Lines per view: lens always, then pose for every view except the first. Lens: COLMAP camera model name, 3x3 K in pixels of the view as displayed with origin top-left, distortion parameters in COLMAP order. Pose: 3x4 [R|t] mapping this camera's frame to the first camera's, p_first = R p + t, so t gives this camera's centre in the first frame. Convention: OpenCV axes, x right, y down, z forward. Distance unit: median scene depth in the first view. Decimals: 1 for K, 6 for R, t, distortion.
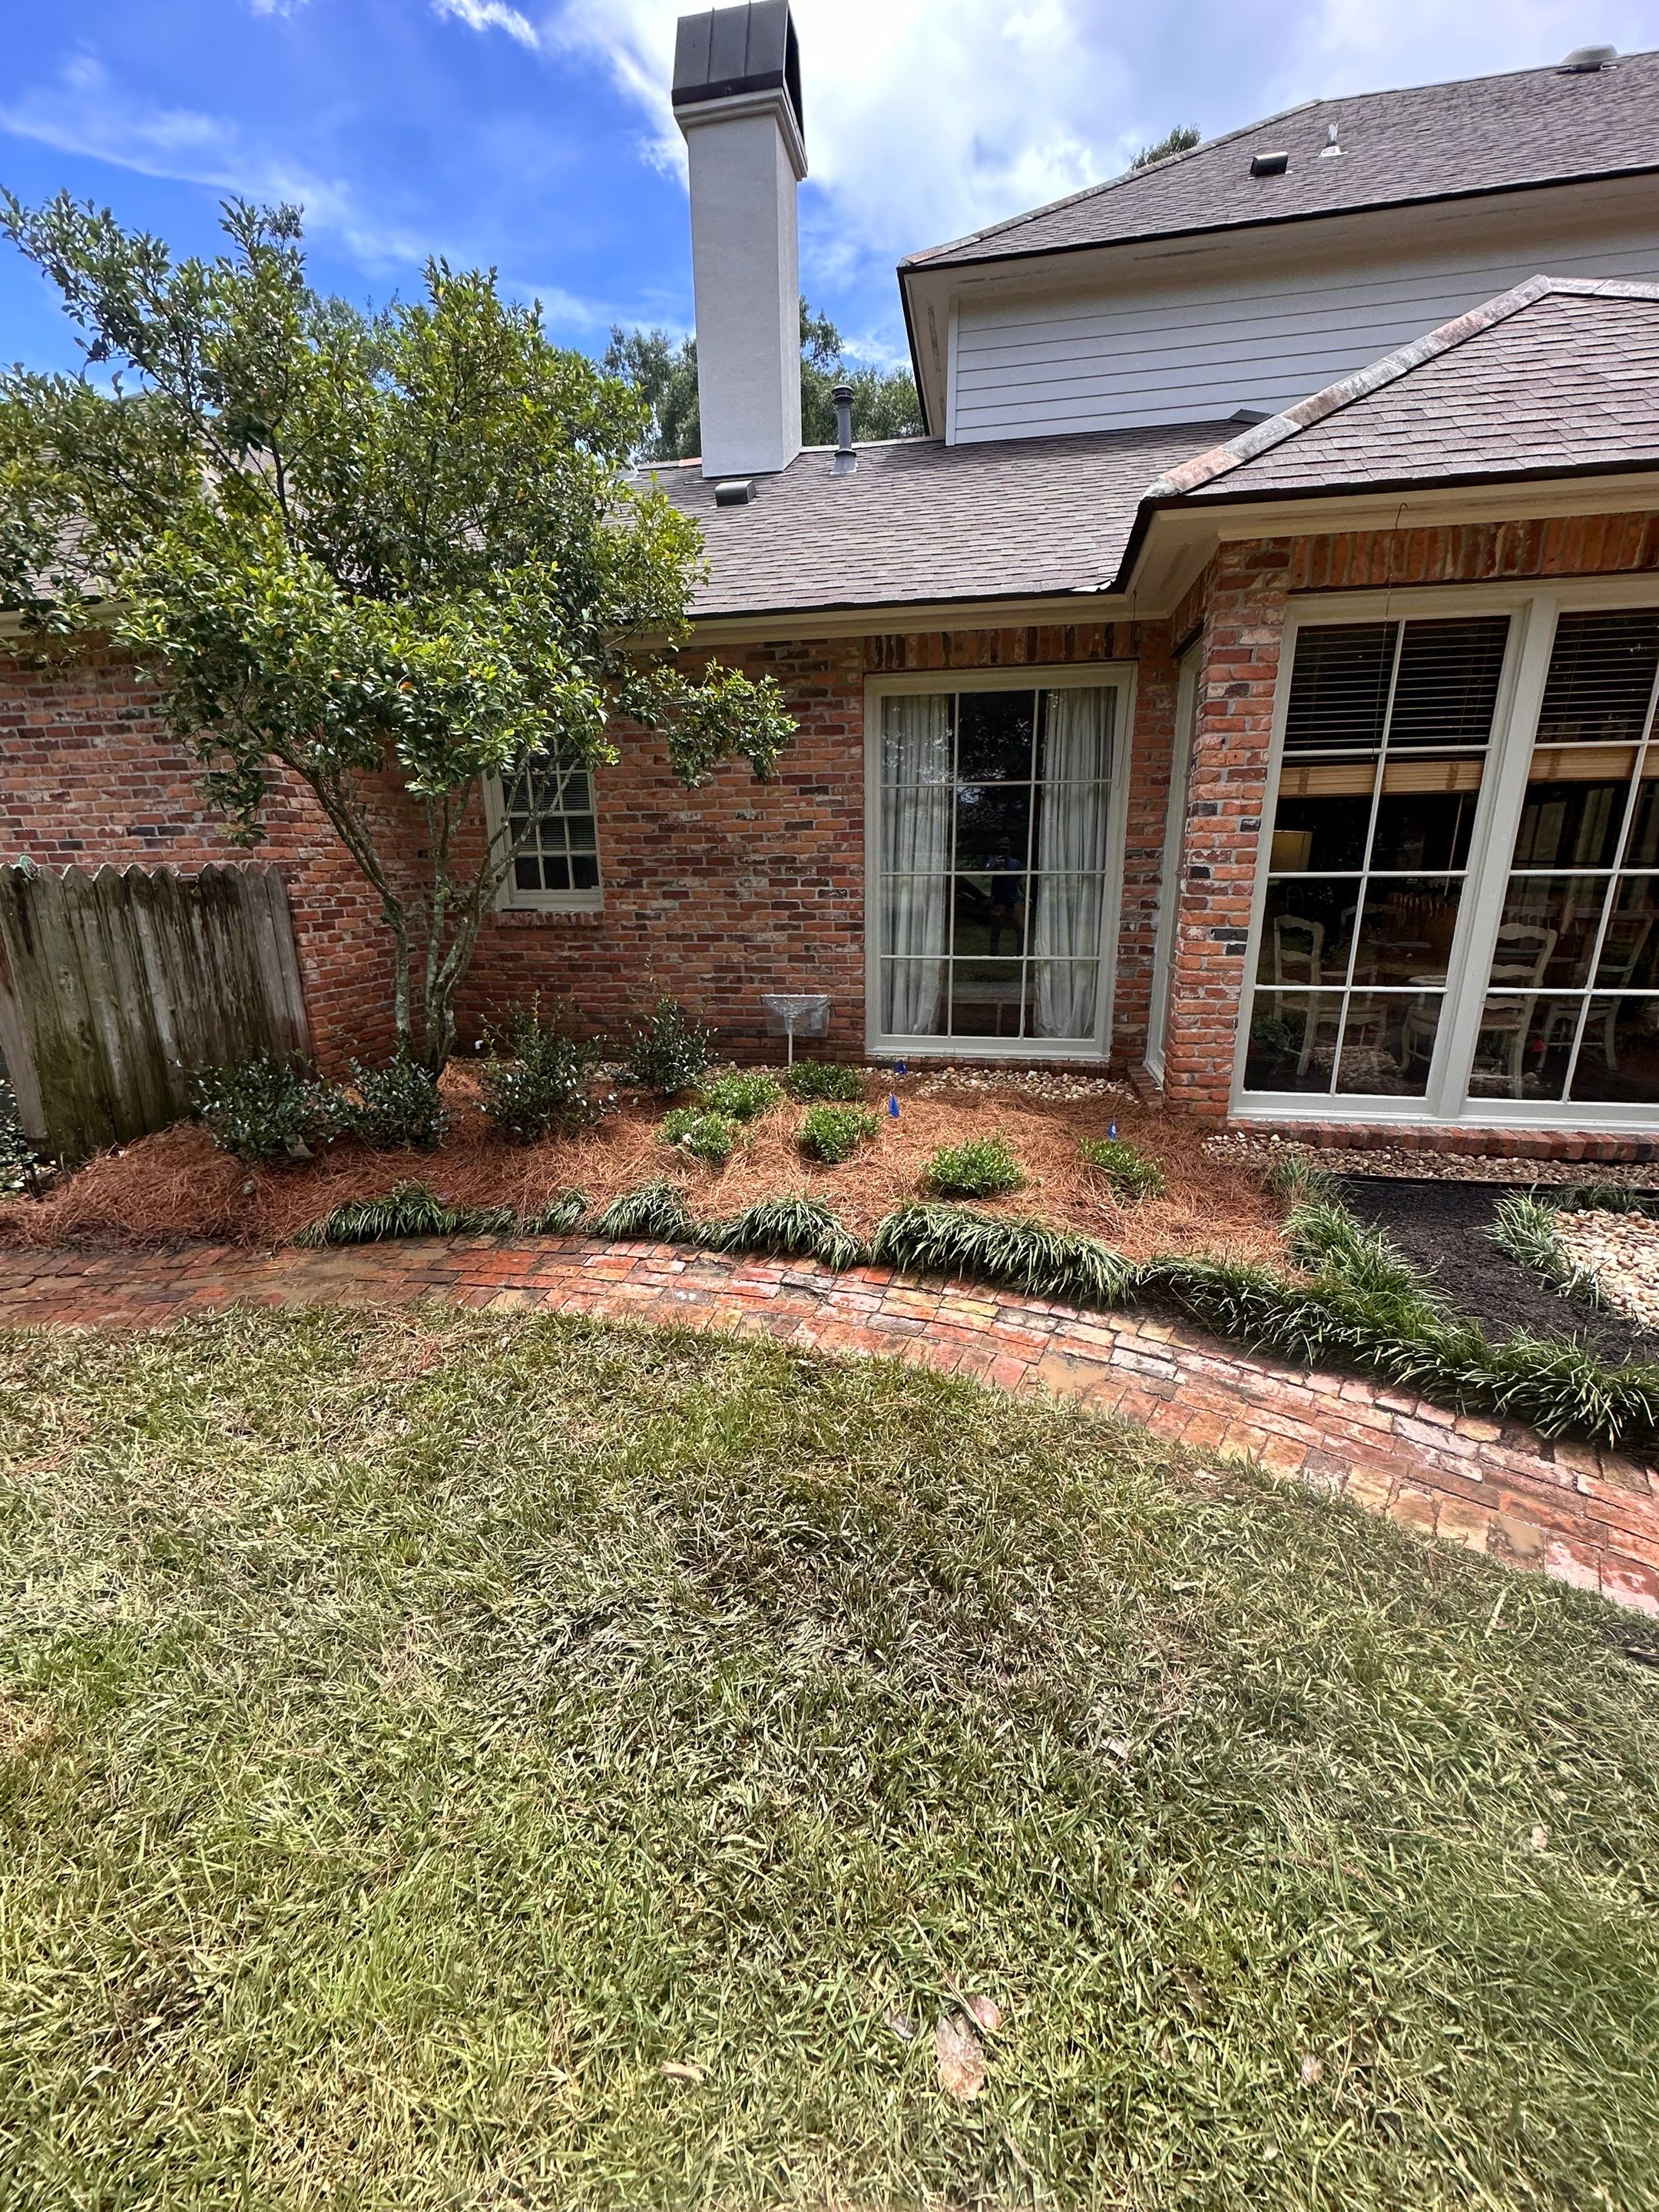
lens RADIAL K [[882.9, 0, 833.3], [0, 882.9, 1104.4], [0, 0, 1]] dist [-0.004134, 0.001278]
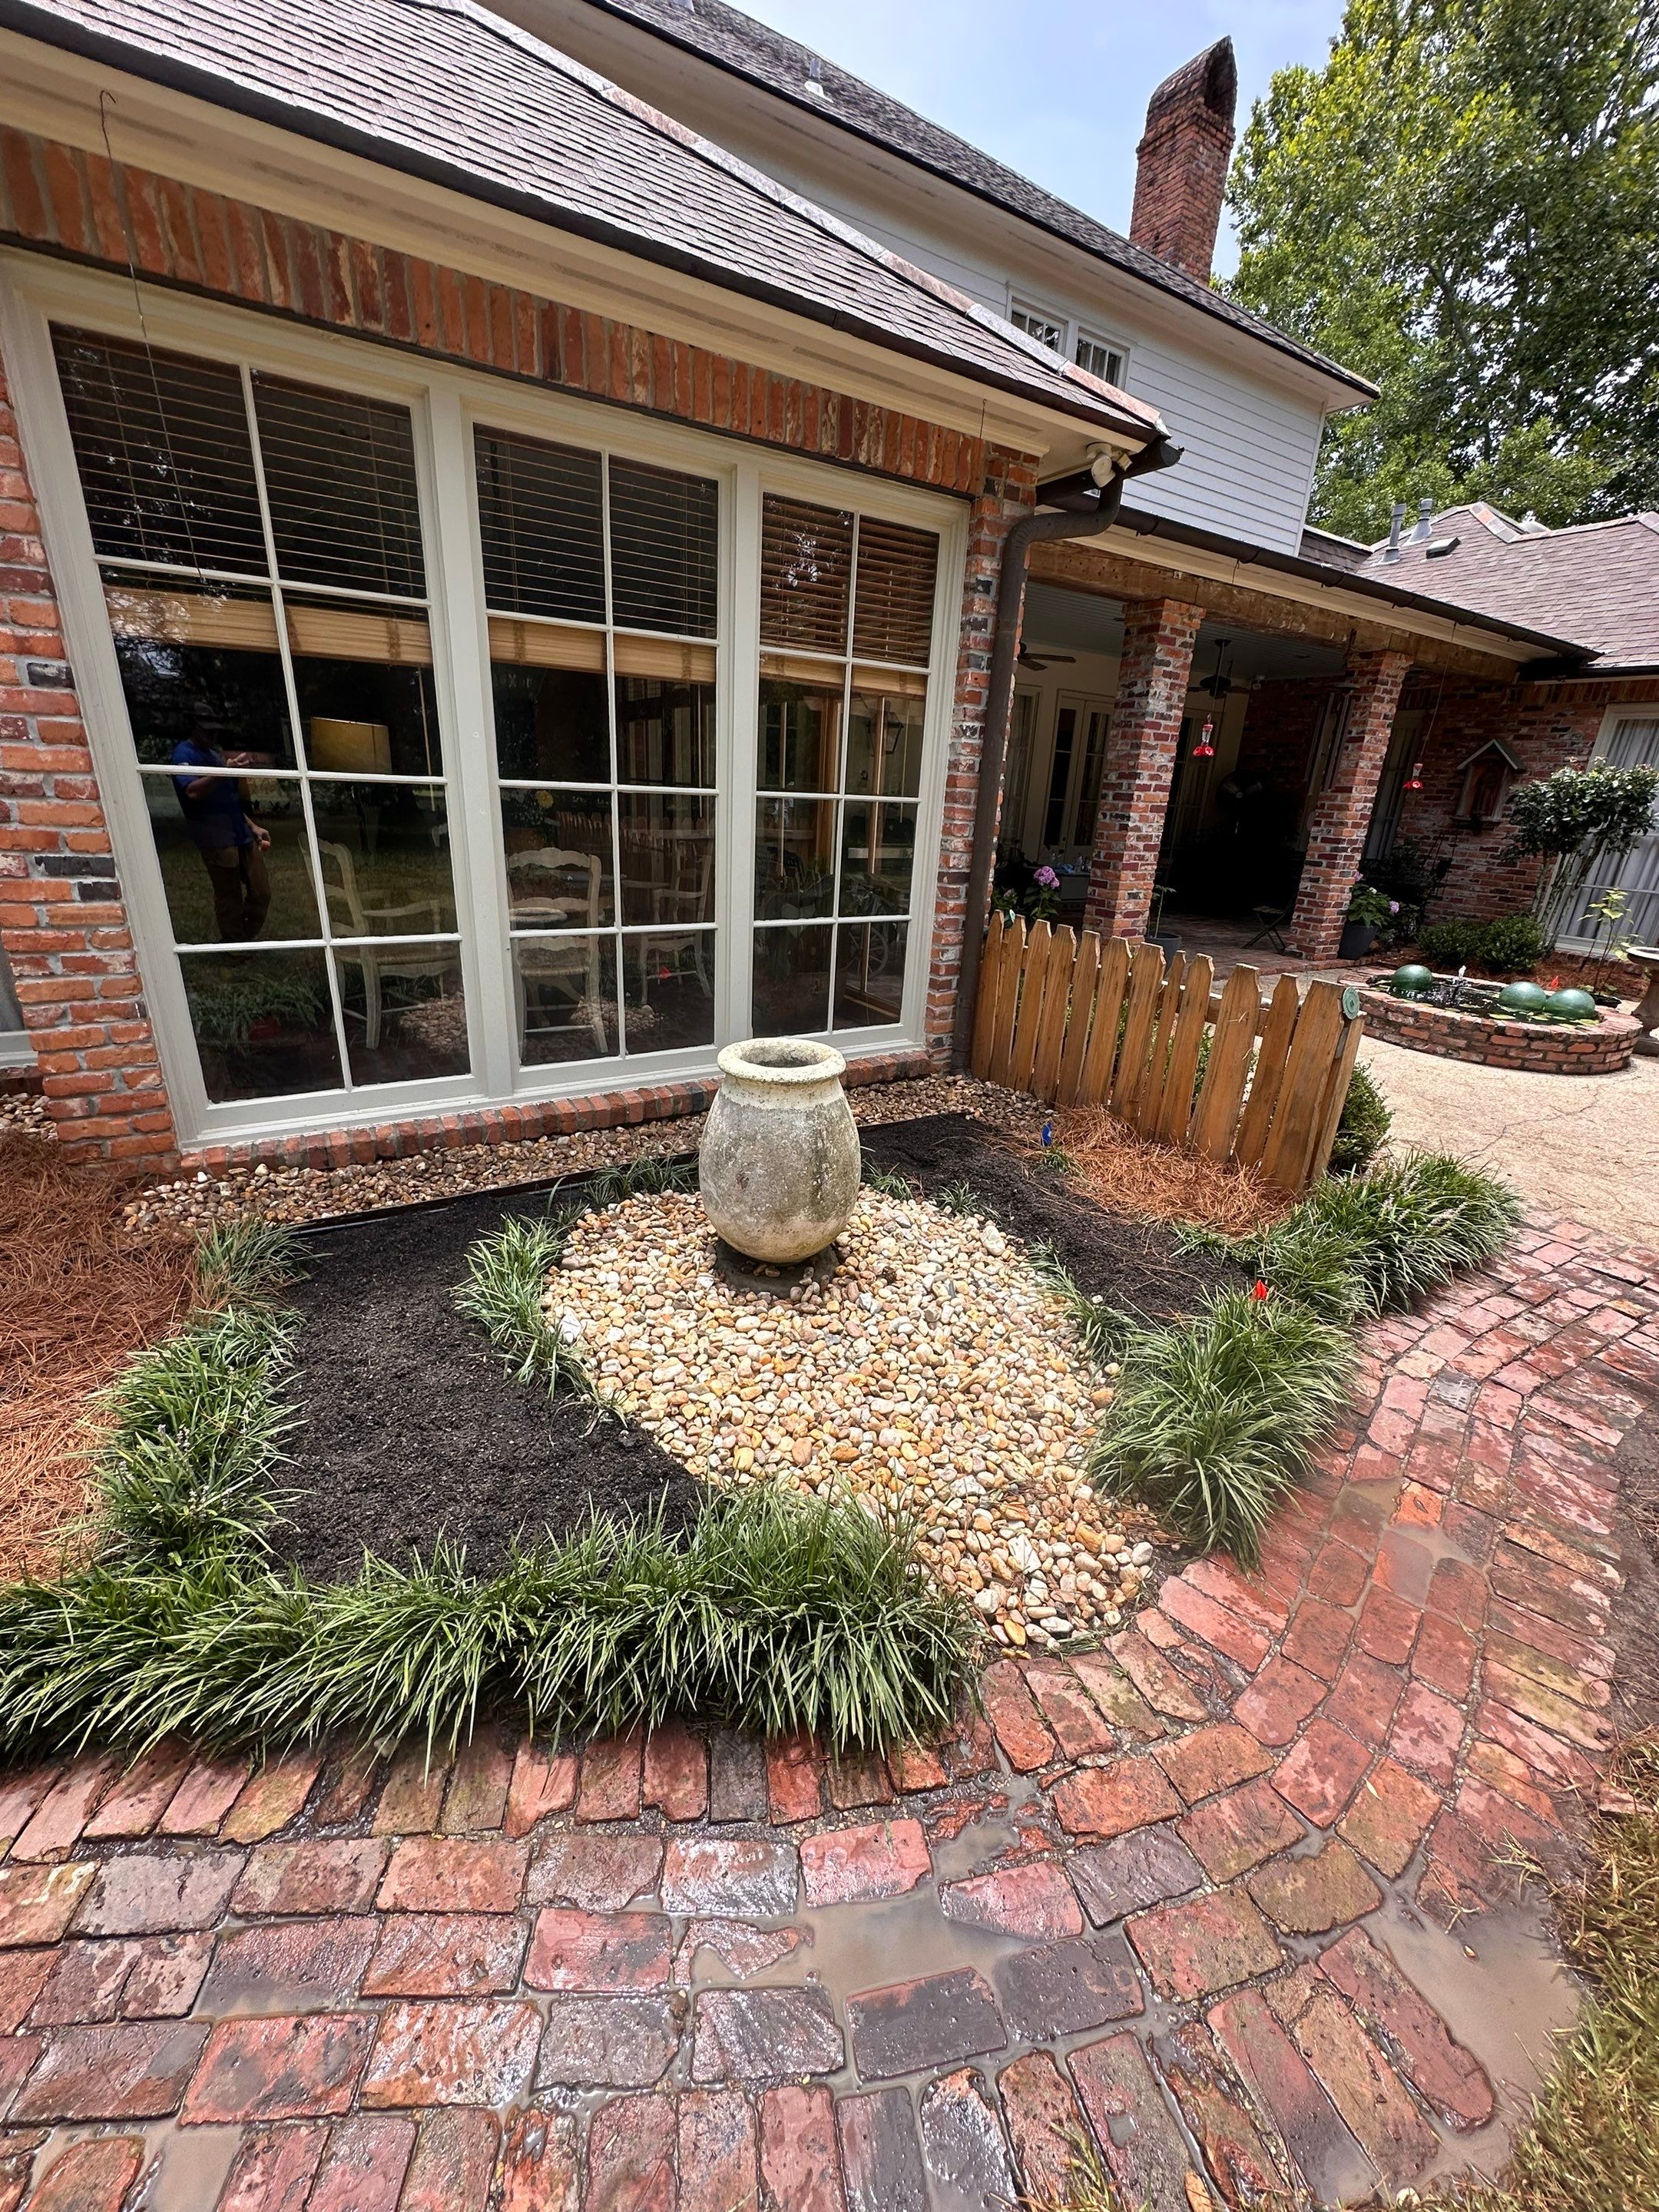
lens RADIAL K [[882.9, 0, 833.3], [0, 882.9, 1104.4], [0, 0, 1]] dist [-0.004134, 0.001278]
pose [[0.734626, -0.186111, 0.652447, 0.429459], [0.126884, 0.982362, 0.137354, -0.053721], [-0.666502, -0.018118, 0.745283, 0.219855]]
